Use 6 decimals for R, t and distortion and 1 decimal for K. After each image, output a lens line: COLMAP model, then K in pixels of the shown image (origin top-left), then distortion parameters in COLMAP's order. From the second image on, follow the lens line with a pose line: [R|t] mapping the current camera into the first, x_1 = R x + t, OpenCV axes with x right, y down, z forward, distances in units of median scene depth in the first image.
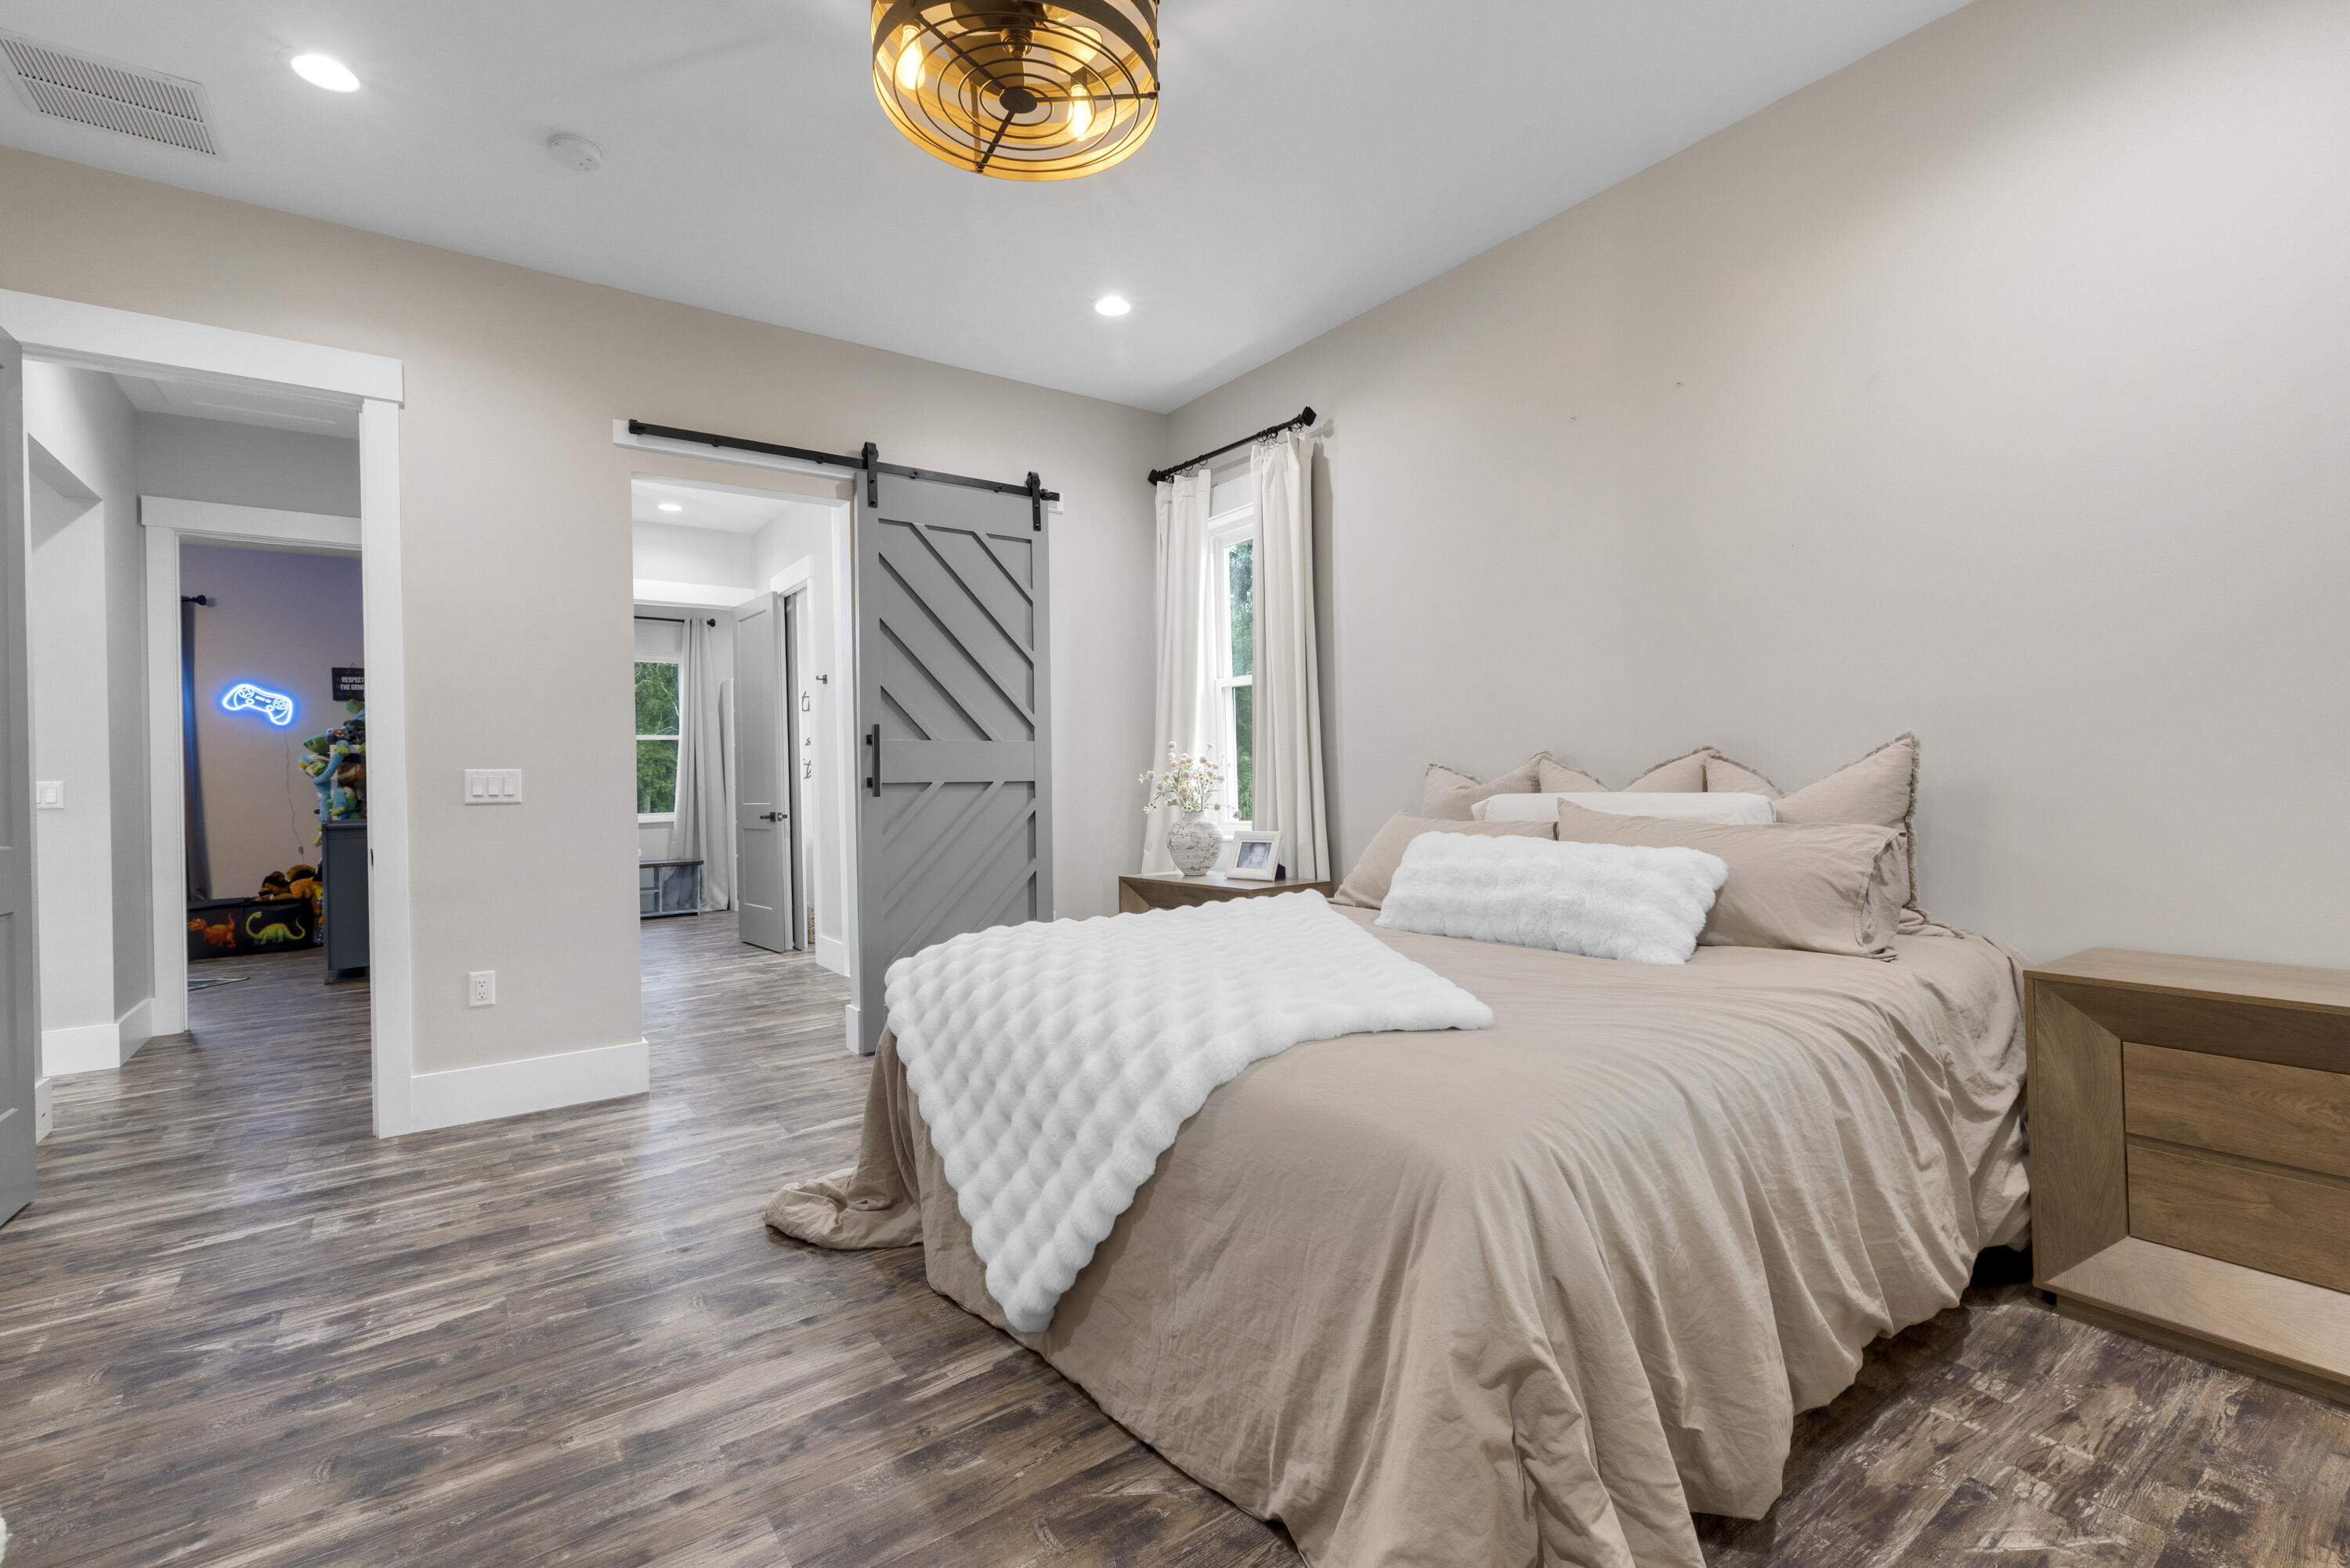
lens RADIAL K [[1013.9, 0, 1184.1], [0, 1013.9, 782.4], [0, 0, 1]] dist [-0.000470, 0.000809]
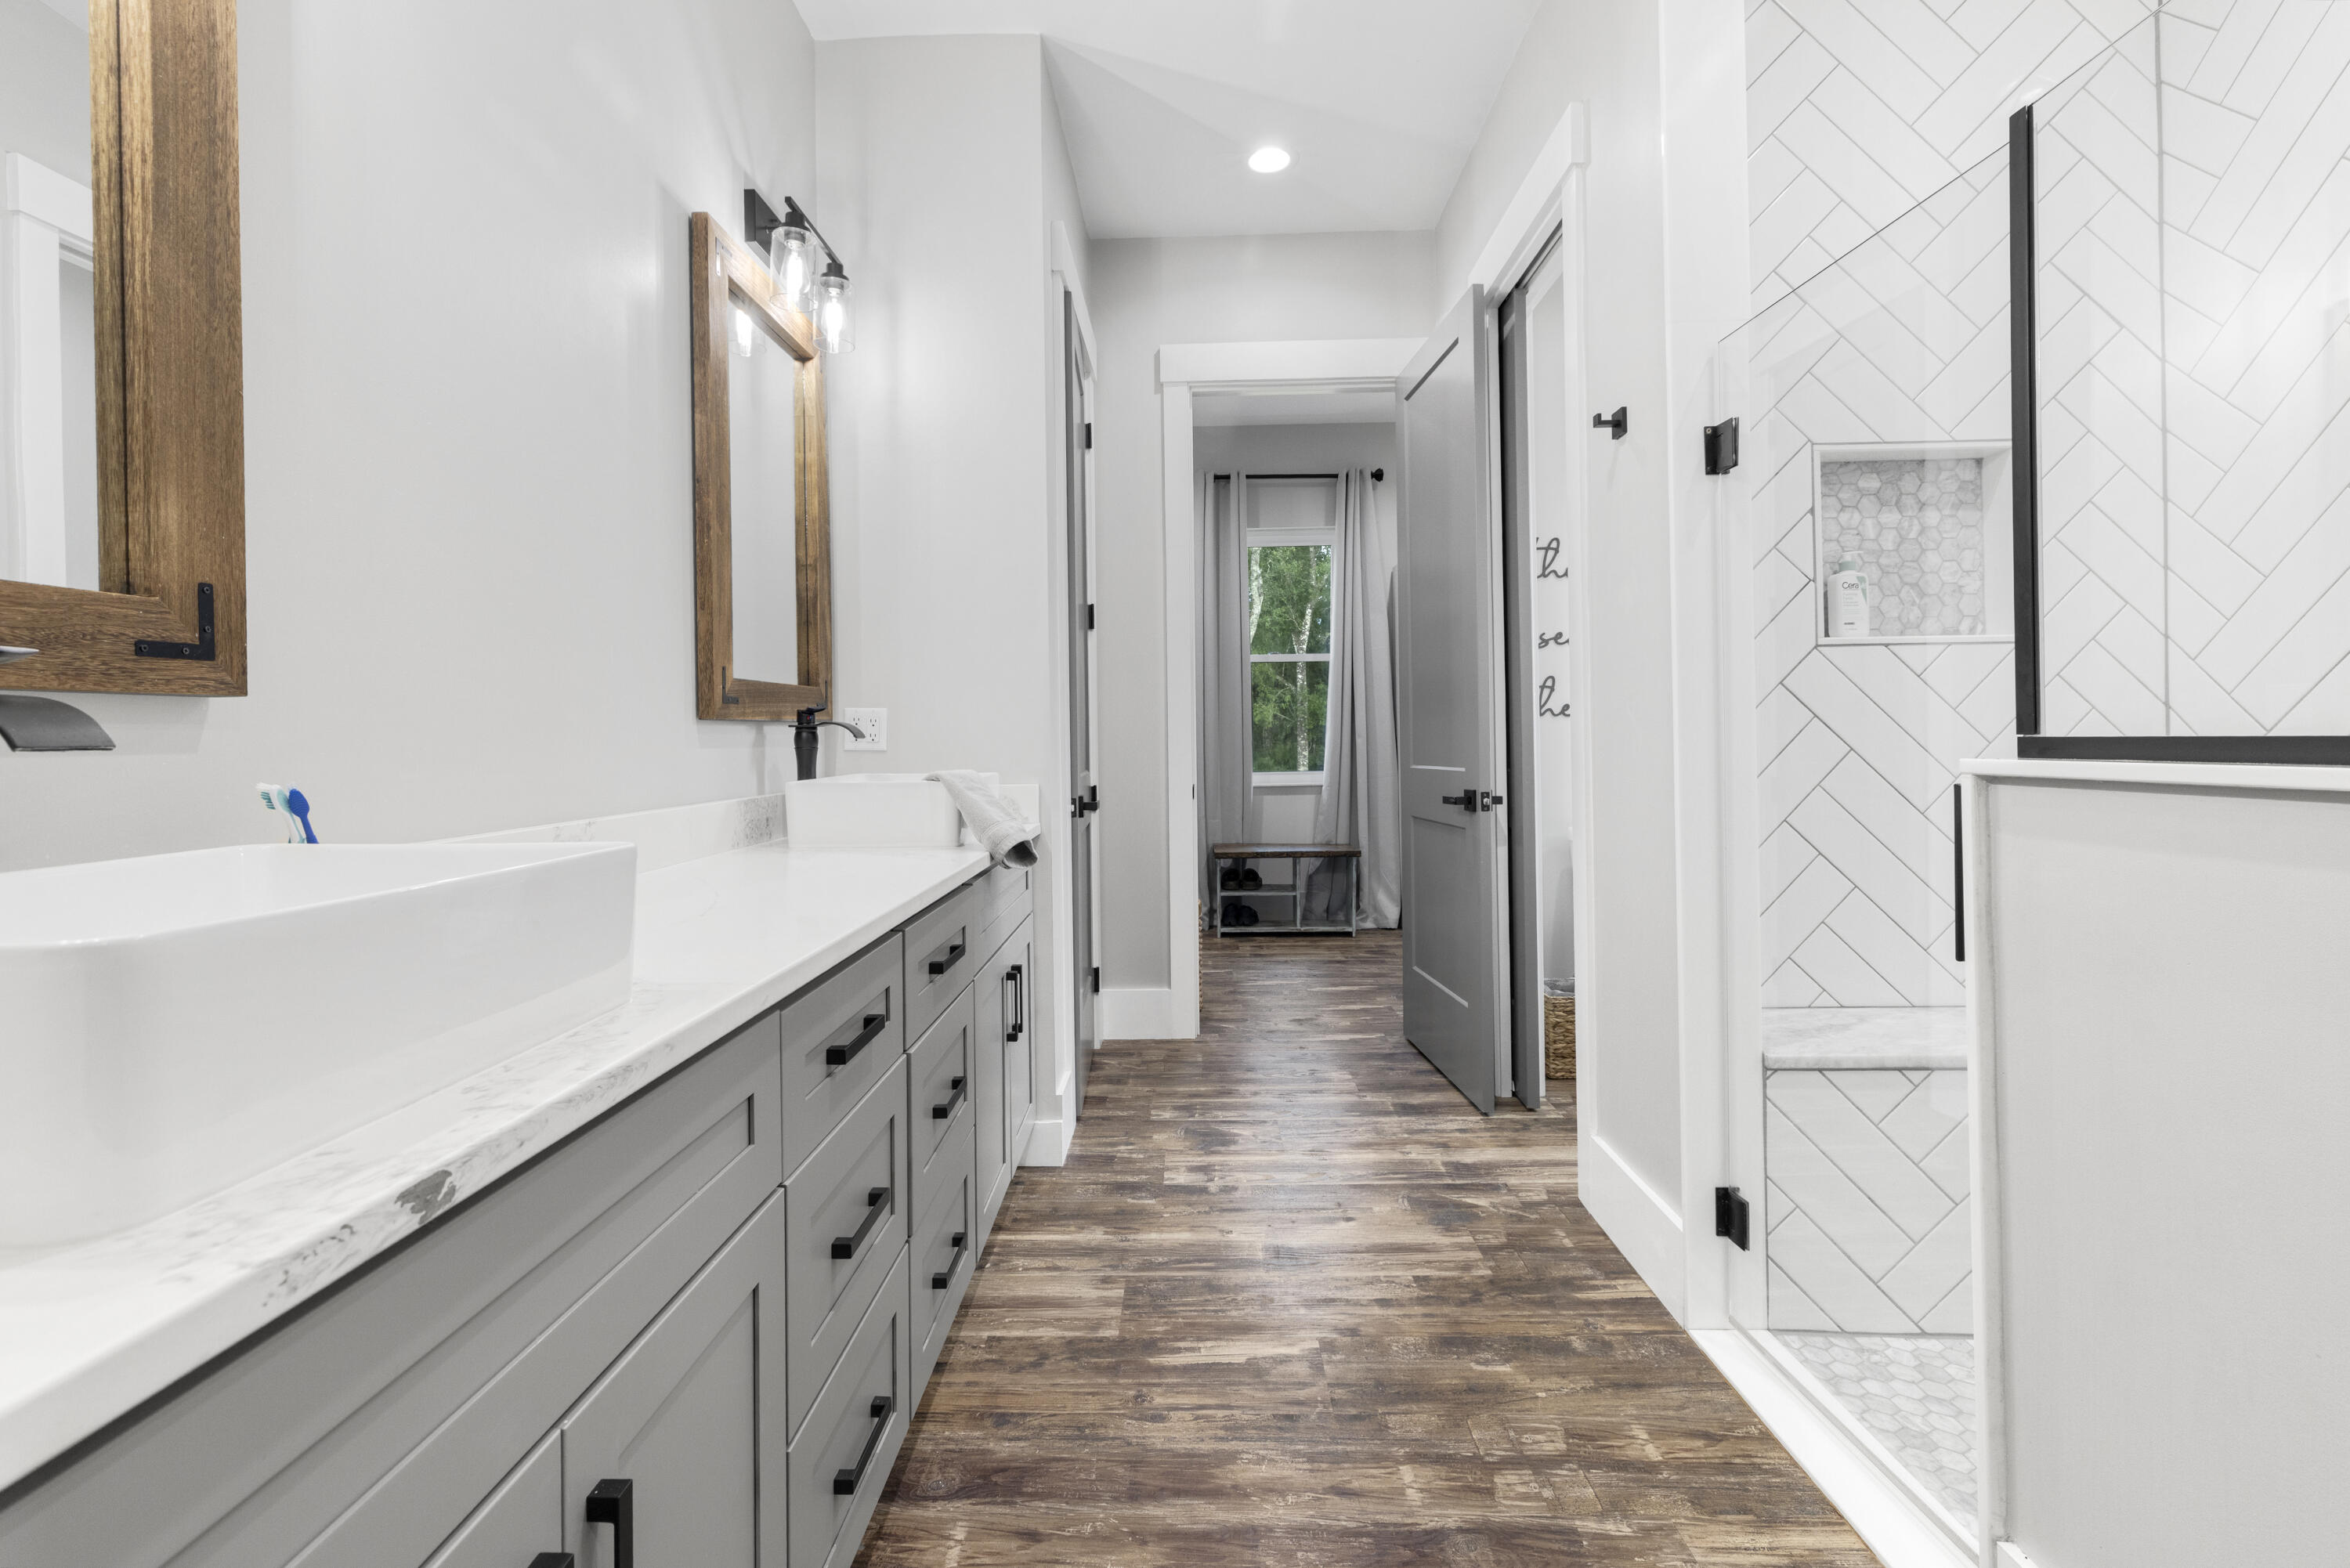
lens RADIAL K [[1013.9, 0, 1161.9], [0, 1013.9, 731.0], [0, 0, 1]] dist [-0.000470, 0.000809]
pose [[0.778523, 0.005486, -0.627592, -0.173884], [-0.007154, 0.999974, -0.000135, 0.003870], [0.627575, 0.004595, 0.778542, 0.426353]]
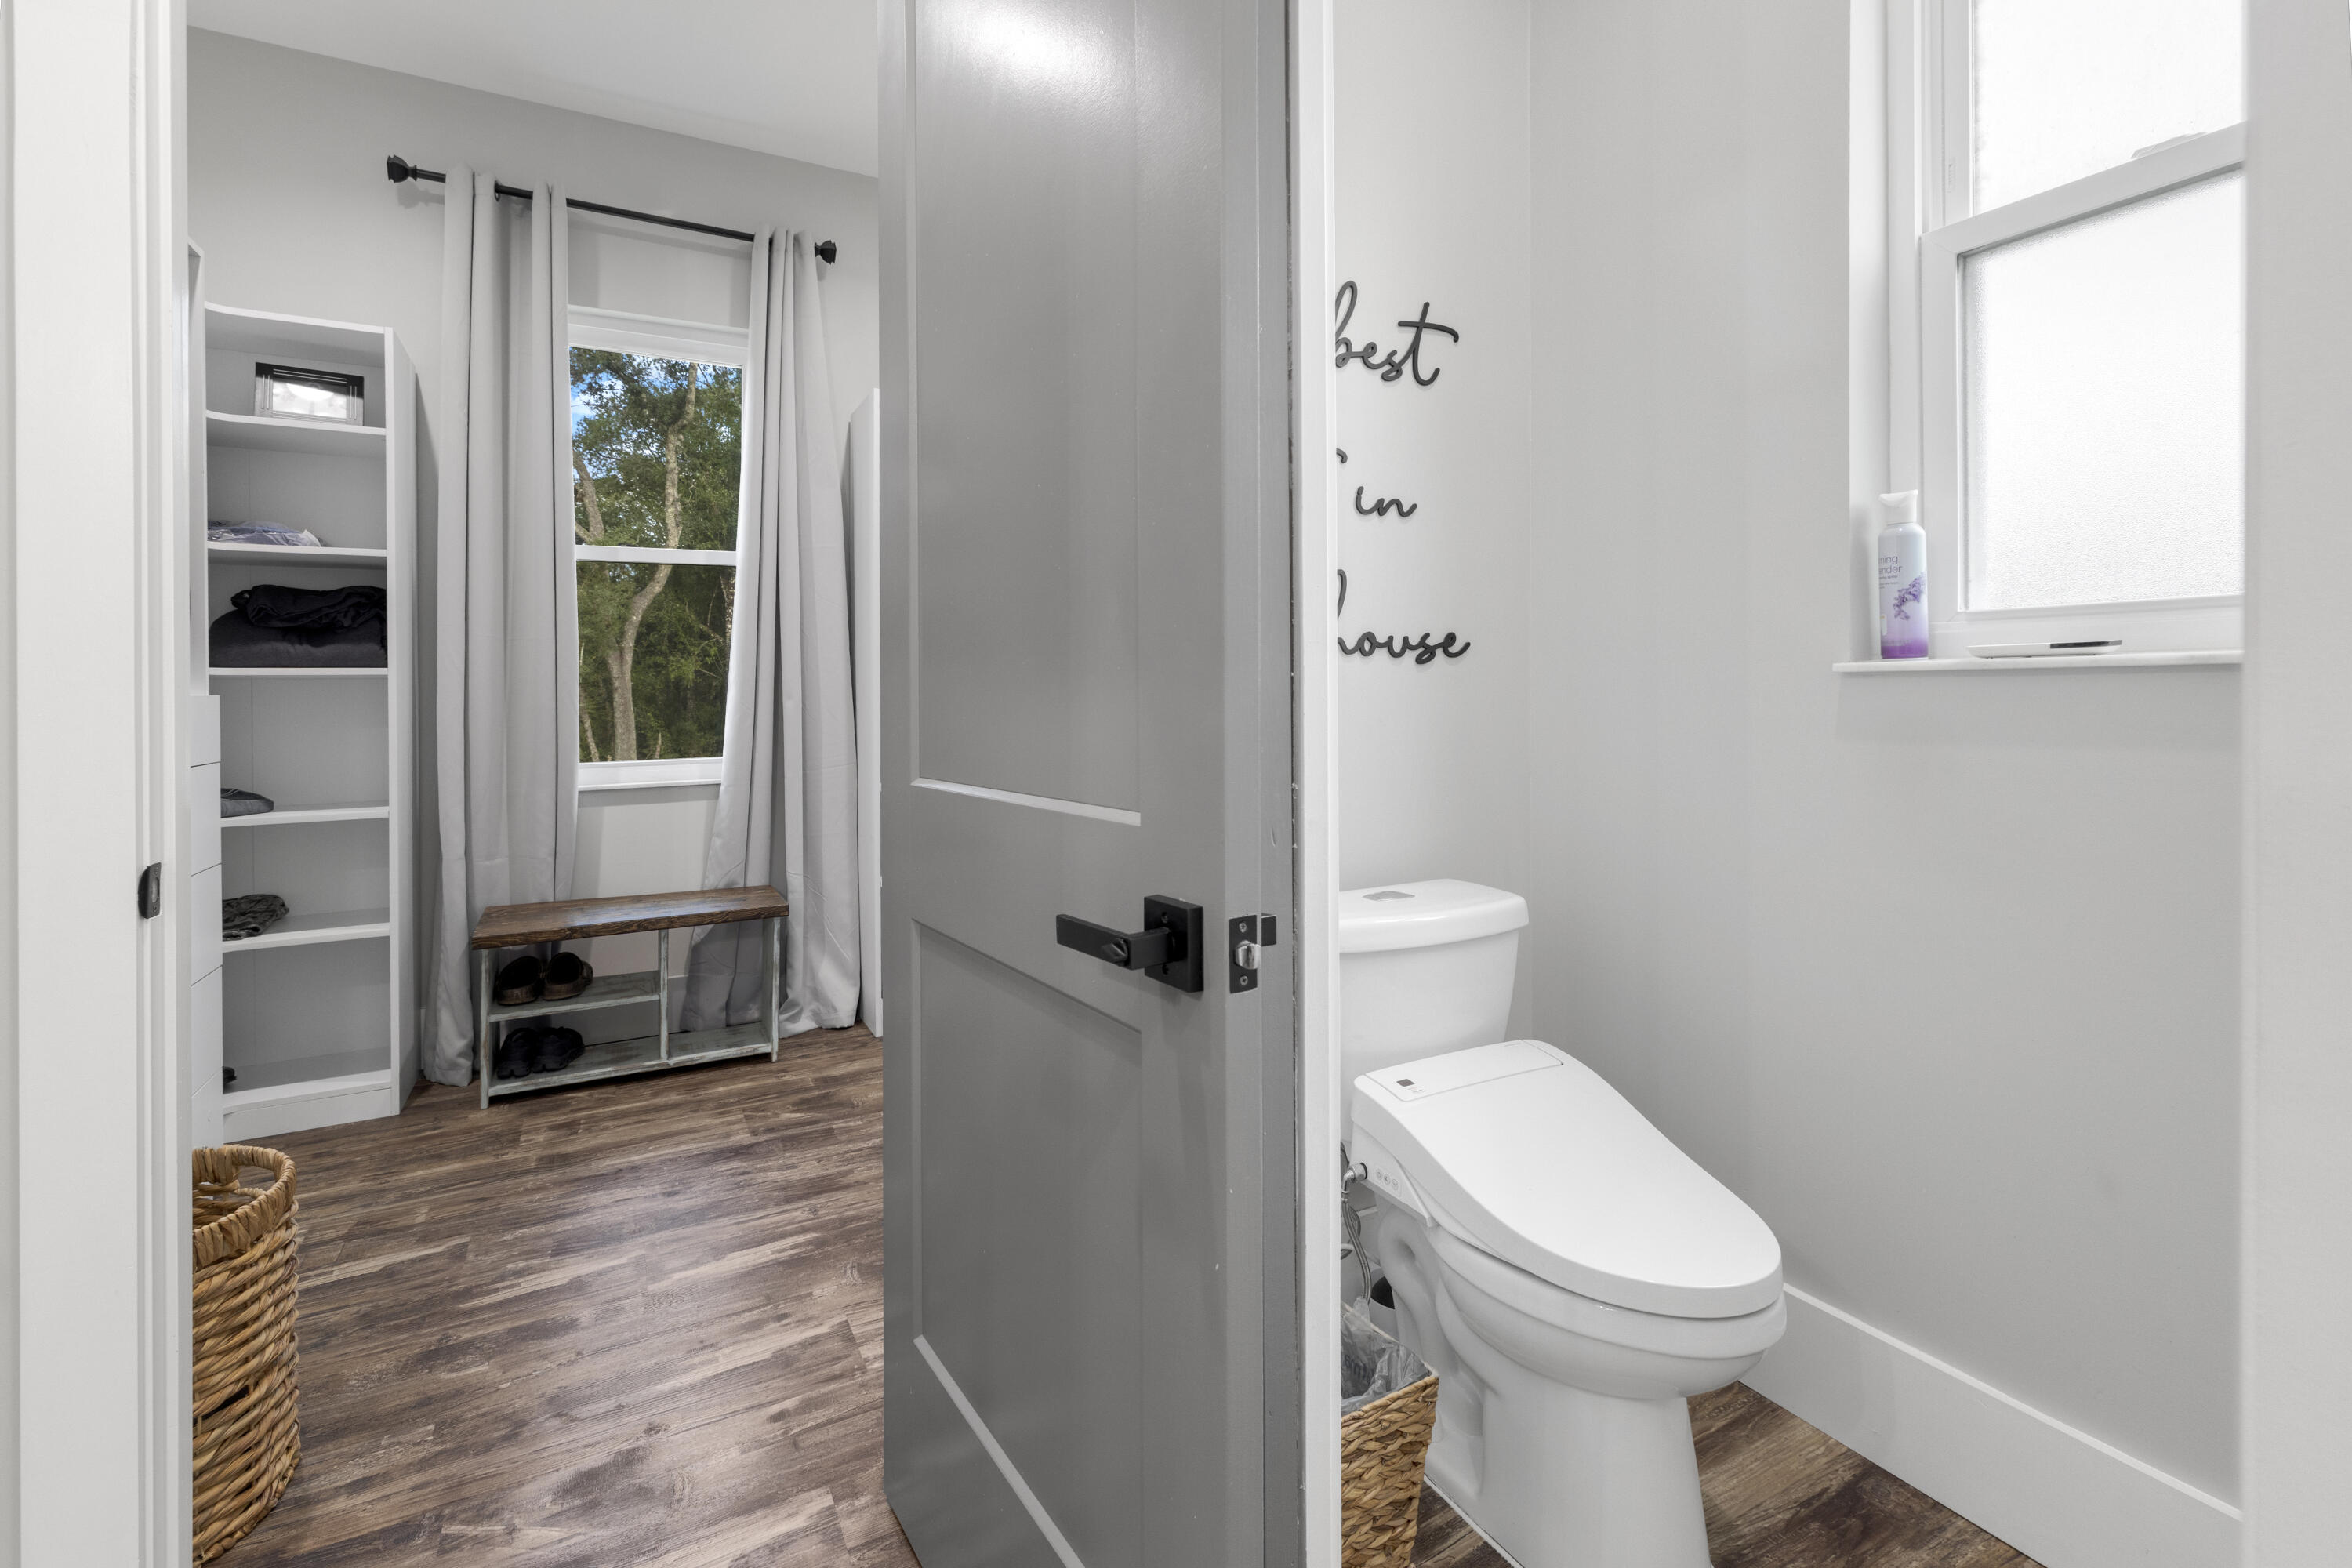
lens RADIAL K [[1014.8, 0, 1170.3], [0, 1014.8, 680.1], [0, 0, 1]] dist [-0.000470, 0.000809]
pose [[0.990016, 0.007367, -0.140762, -0.289919], [-0.009767, 0.999818, -0.016366, 0.004643], [0.140616, 0.017577, 0.989908, 0.657757]]
